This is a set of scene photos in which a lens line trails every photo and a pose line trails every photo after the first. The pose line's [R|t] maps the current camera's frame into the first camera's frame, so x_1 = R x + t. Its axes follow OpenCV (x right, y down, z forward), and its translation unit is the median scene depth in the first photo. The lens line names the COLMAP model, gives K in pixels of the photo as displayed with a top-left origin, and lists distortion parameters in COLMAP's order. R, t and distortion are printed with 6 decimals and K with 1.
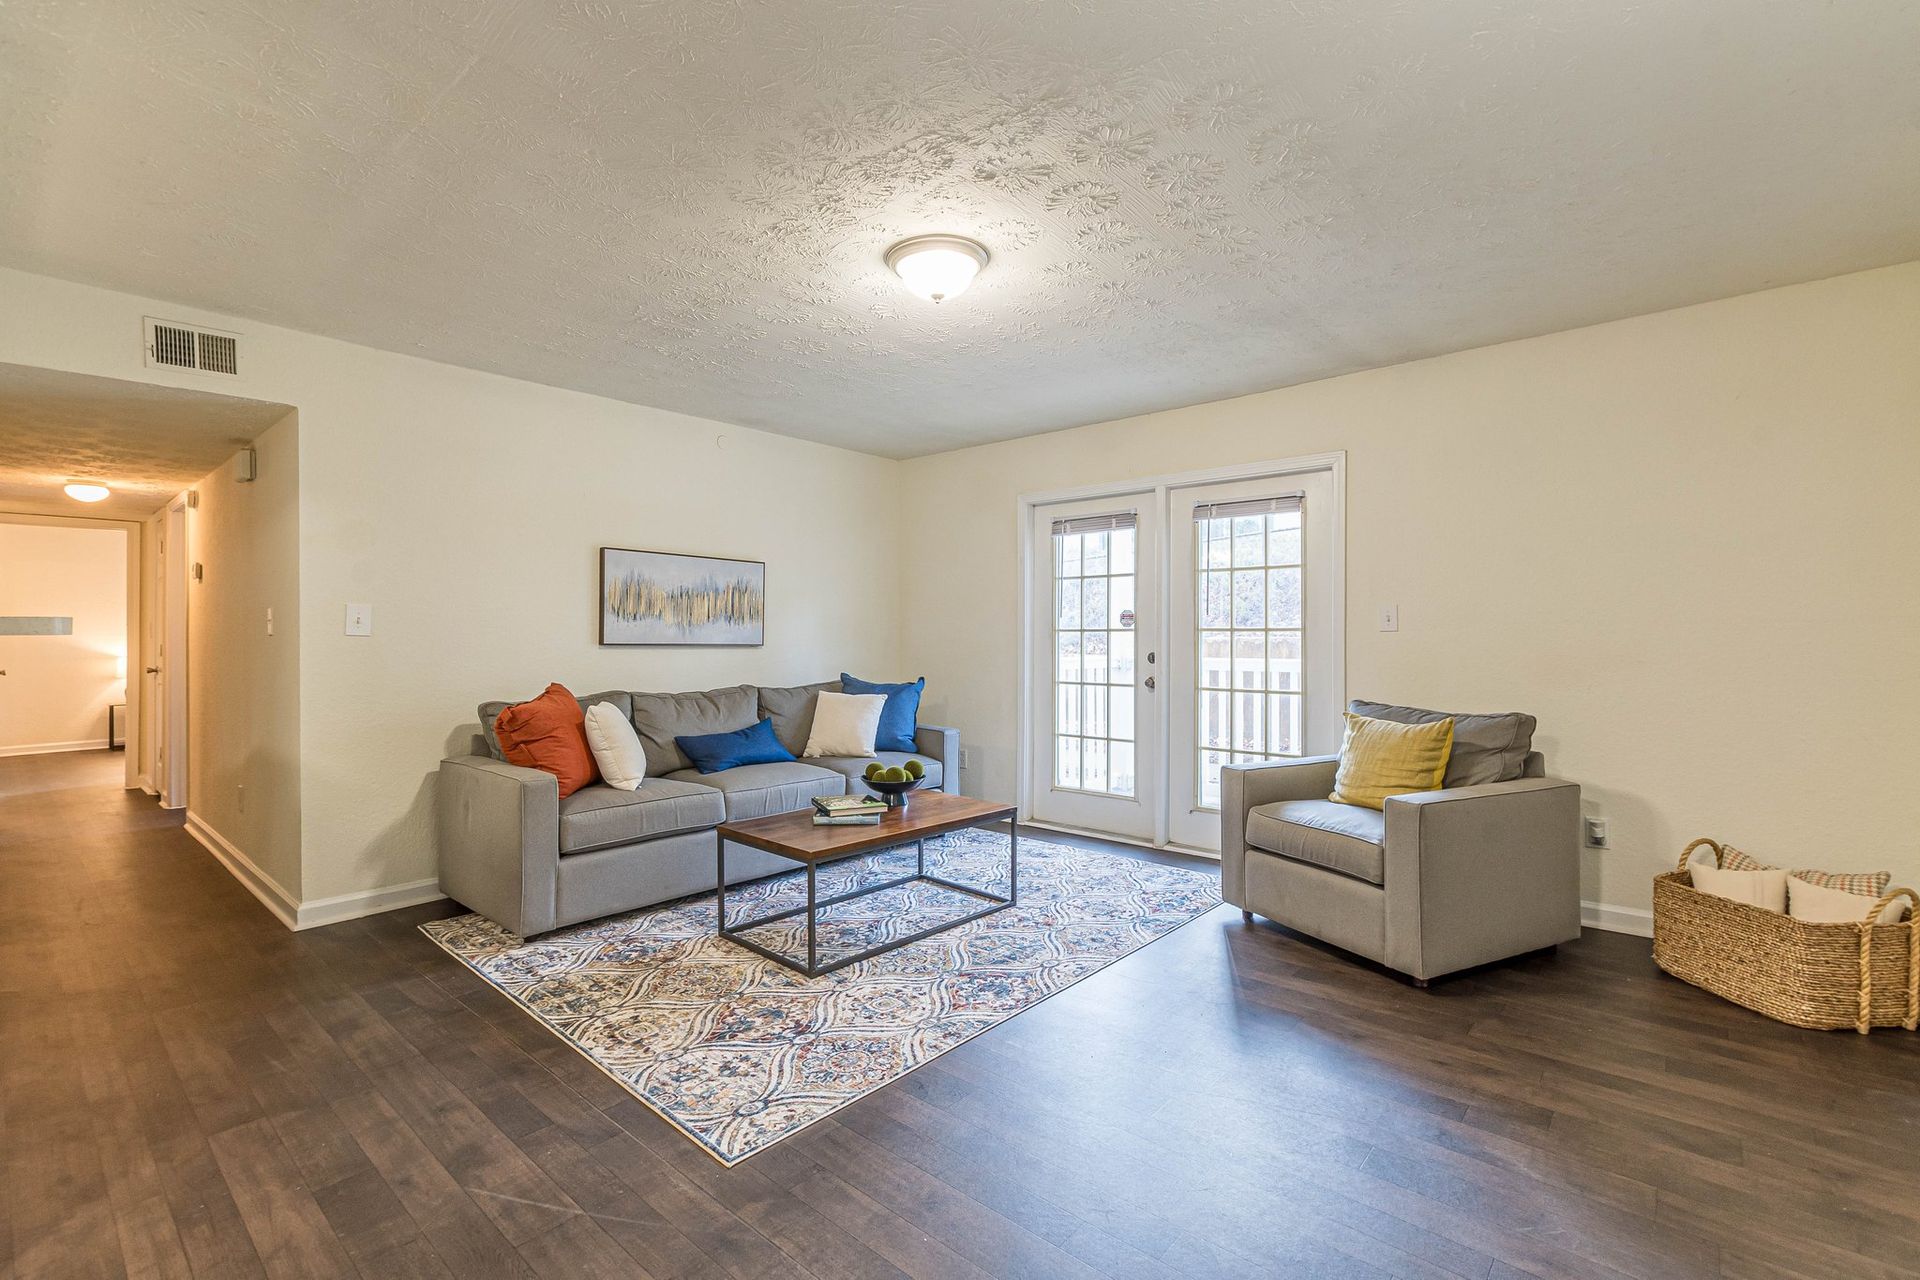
lens RADIAL K [[848.7, 0, 950.8], [0, 848.7, 630.0], [0, 0, 1]] dist [0.004529, -0.003253]
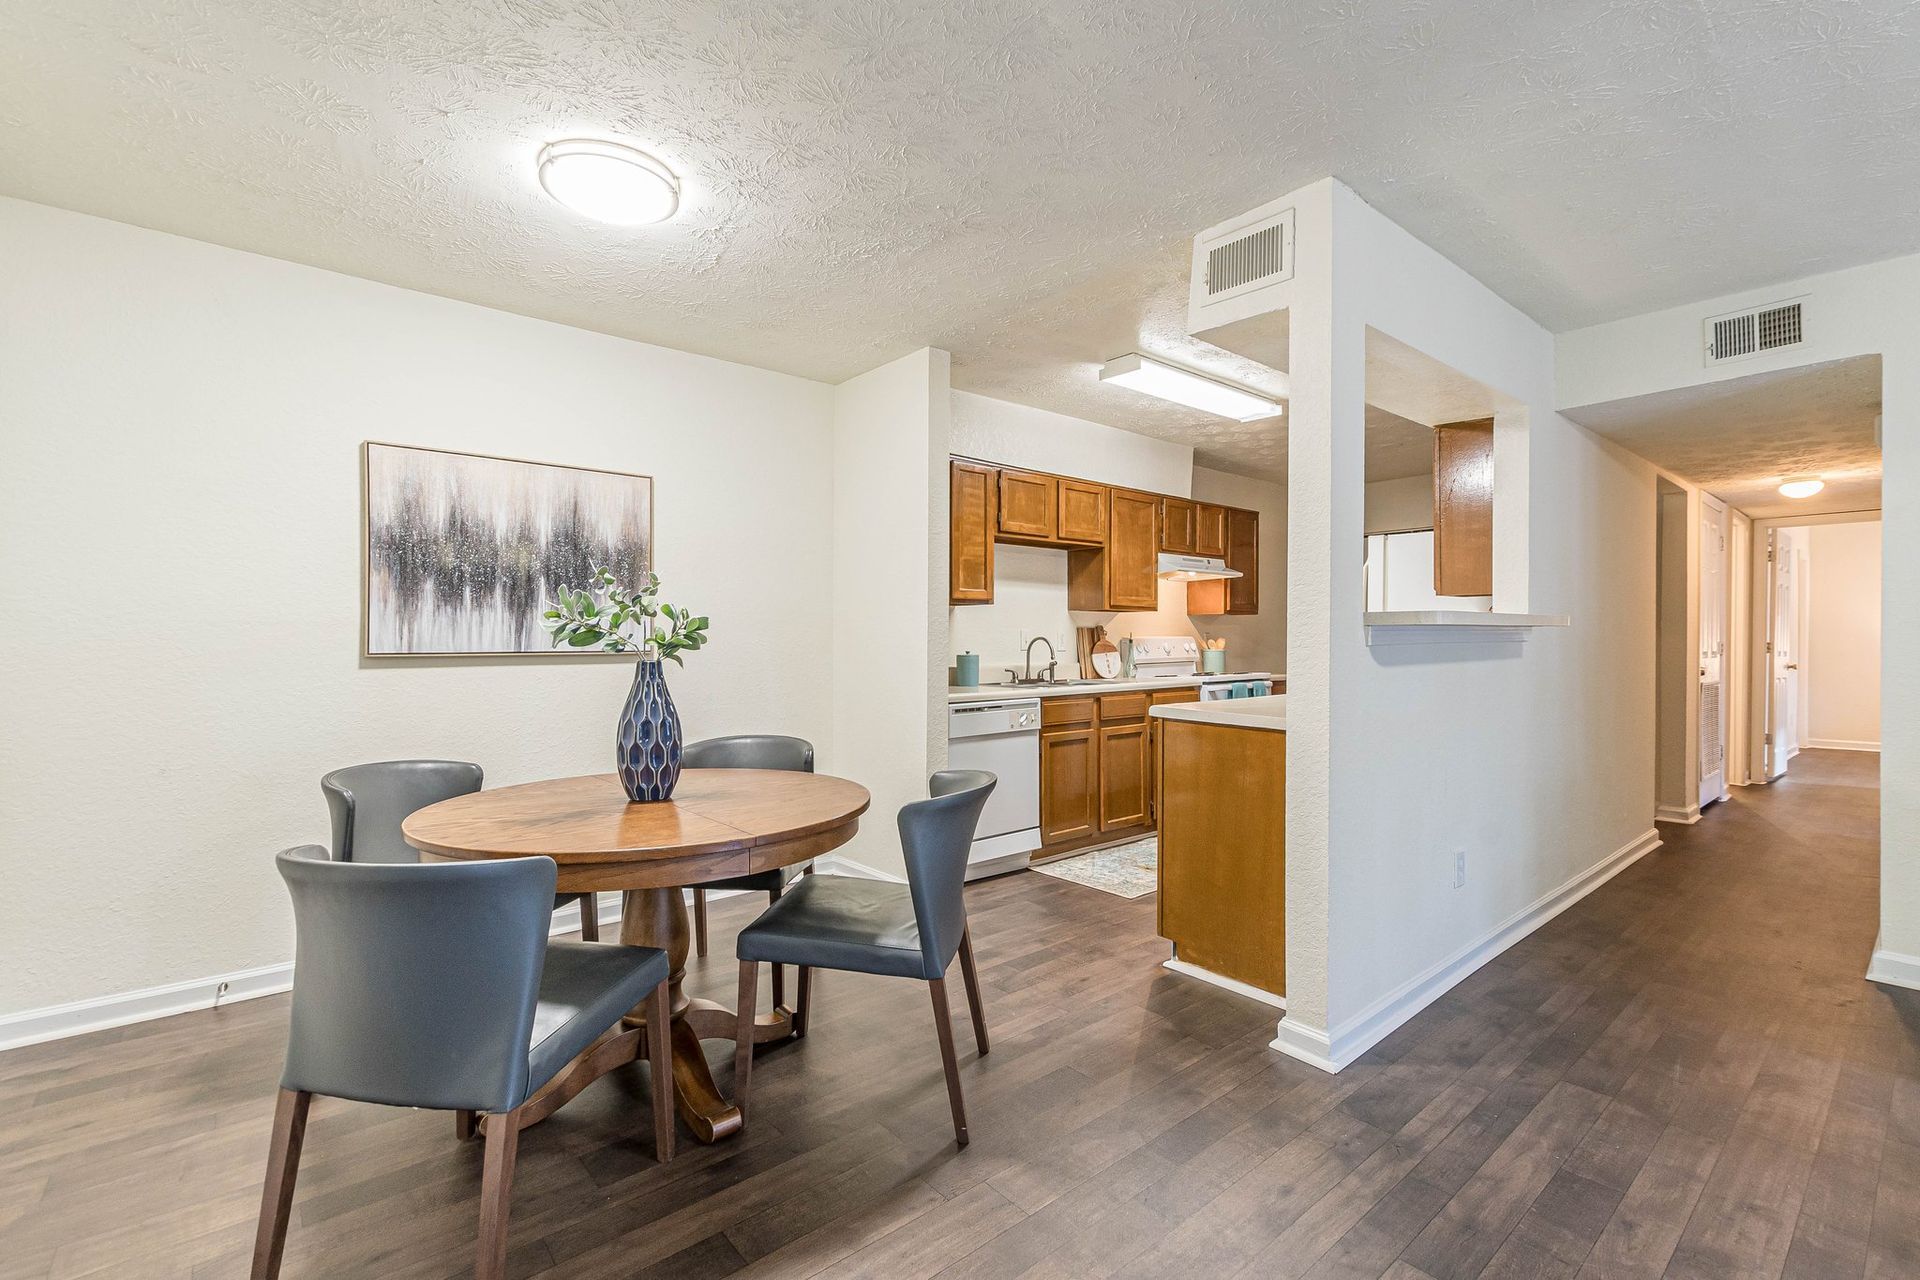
lens RADIAL K [[848.7, 0, 953.5], [0, 848.7, 635.7], [0, 0, 1]] dist [0.004529, -0.003253]
pose [[-0.156188, 0.002242, -0.987725, 0.188702], [0.003335, 0.999993, 0.001742, 0.009513], [0.987722, -0.003022, -0.156195, 0.226051]]
